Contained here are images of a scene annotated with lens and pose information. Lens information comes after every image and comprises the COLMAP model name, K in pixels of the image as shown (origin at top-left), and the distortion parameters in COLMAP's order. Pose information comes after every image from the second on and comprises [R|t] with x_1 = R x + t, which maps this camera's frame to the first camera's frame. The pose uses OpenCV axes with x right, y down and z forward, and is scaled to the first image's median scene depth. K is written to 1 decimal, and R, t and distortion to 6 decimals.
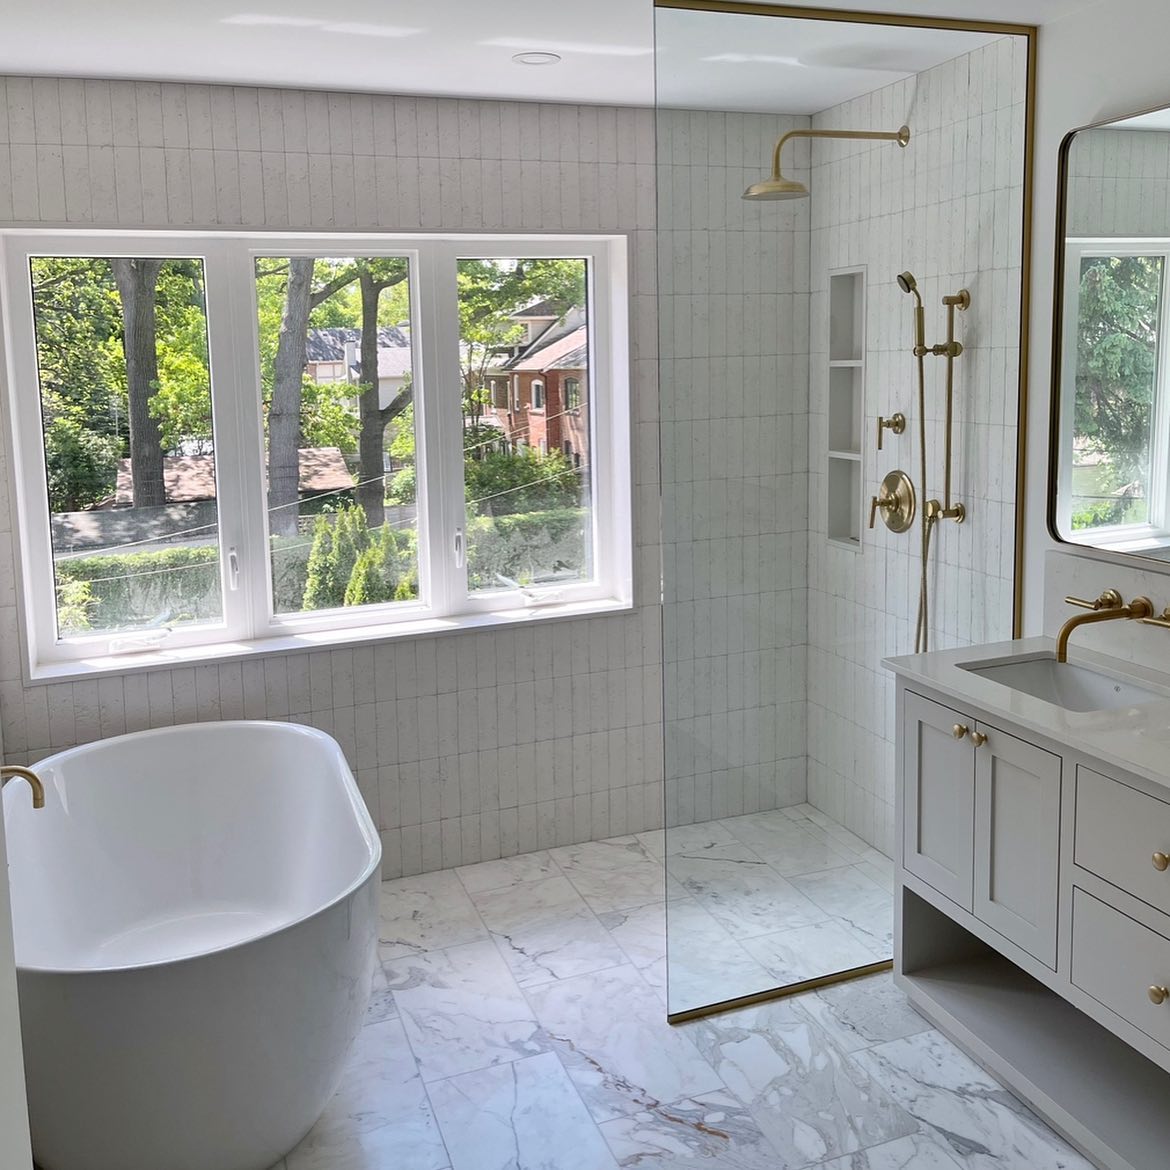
lens RADIAL K [[1175.4, 0, 584.8], [0, 1175.4, 535.3], [0, 0, 1]] dist [0.016598, 0.010915]
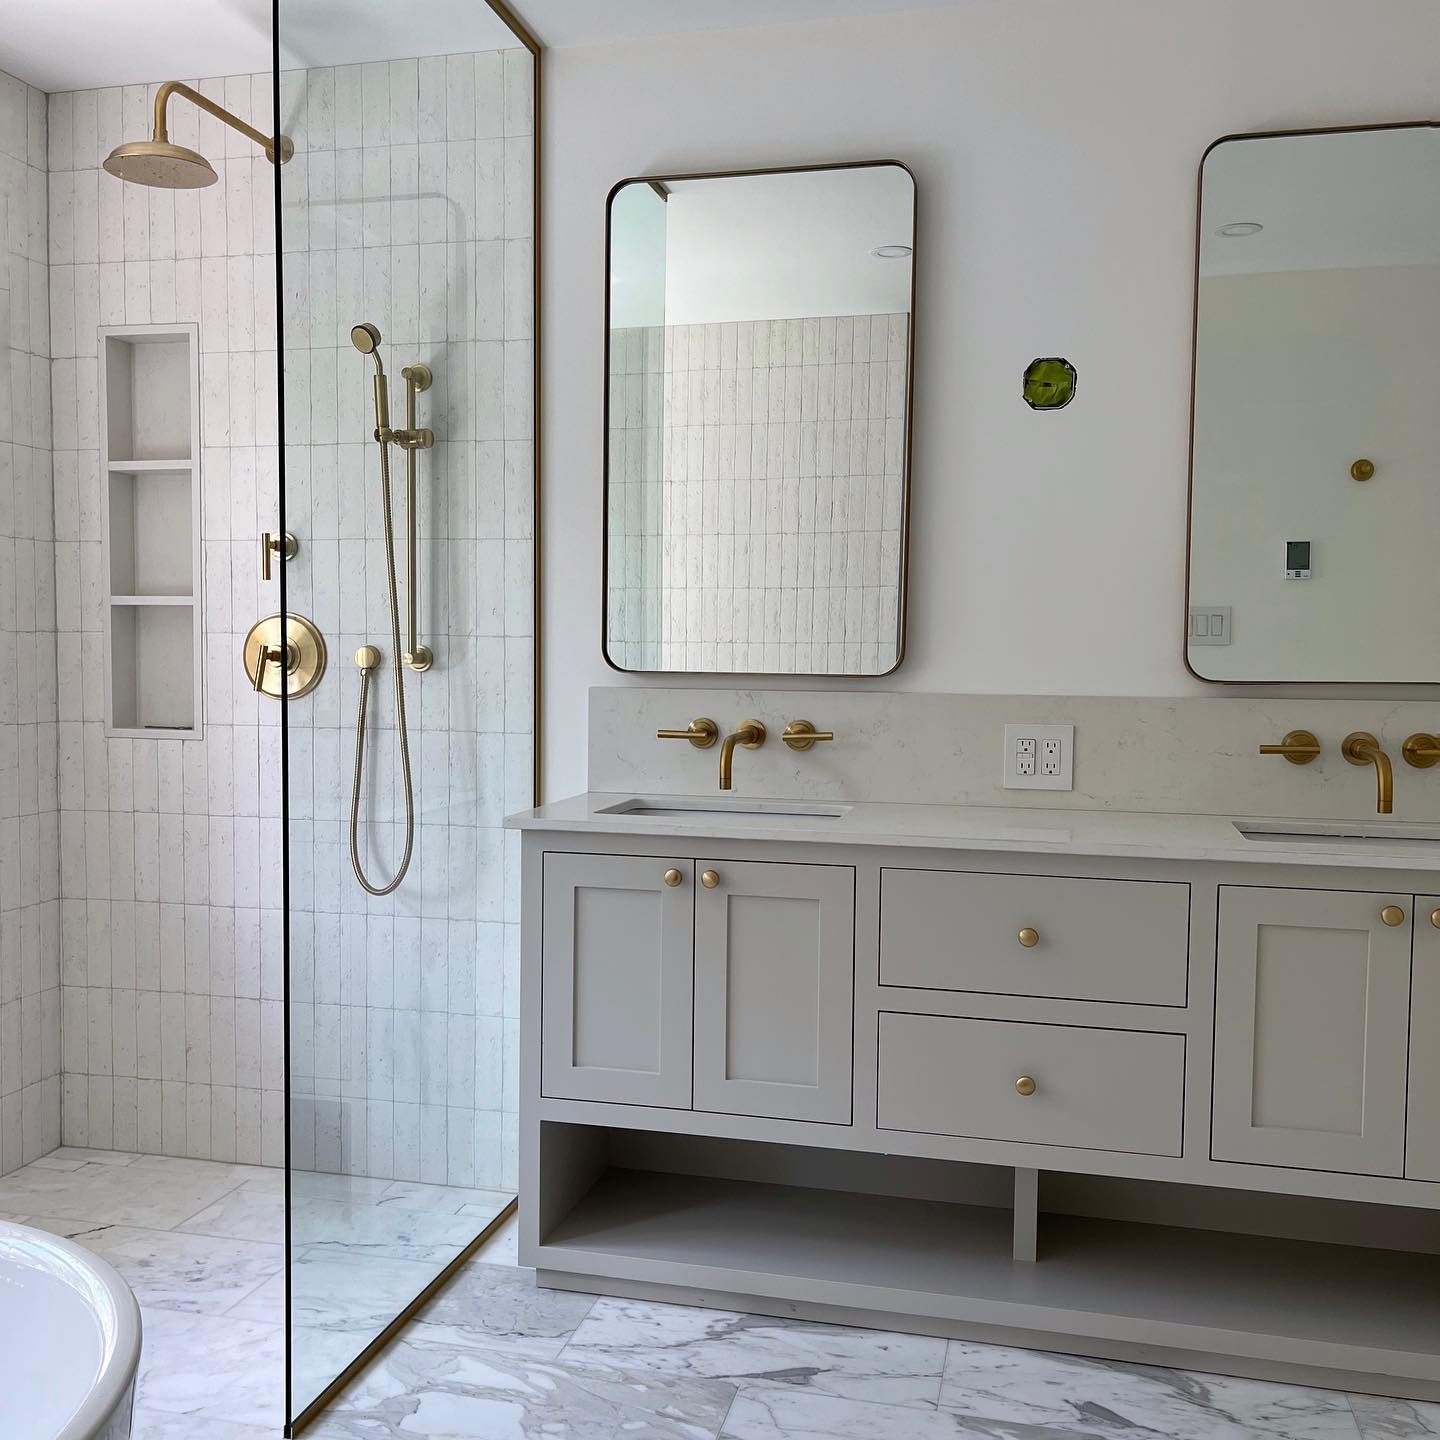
lens RADIAL K [[1465.2, 0, 720.3], [0, 1465.2, 765.8], [0, 0, 1]] dist [0.045568, -0.011004]
pose [[0.581966, -0.020969, 0.812943, -0.390295], [0.072434, 0.997031, -0.026136, 0.101290], [-0.809981, 0.074095, 0.581757, 0.337449]]
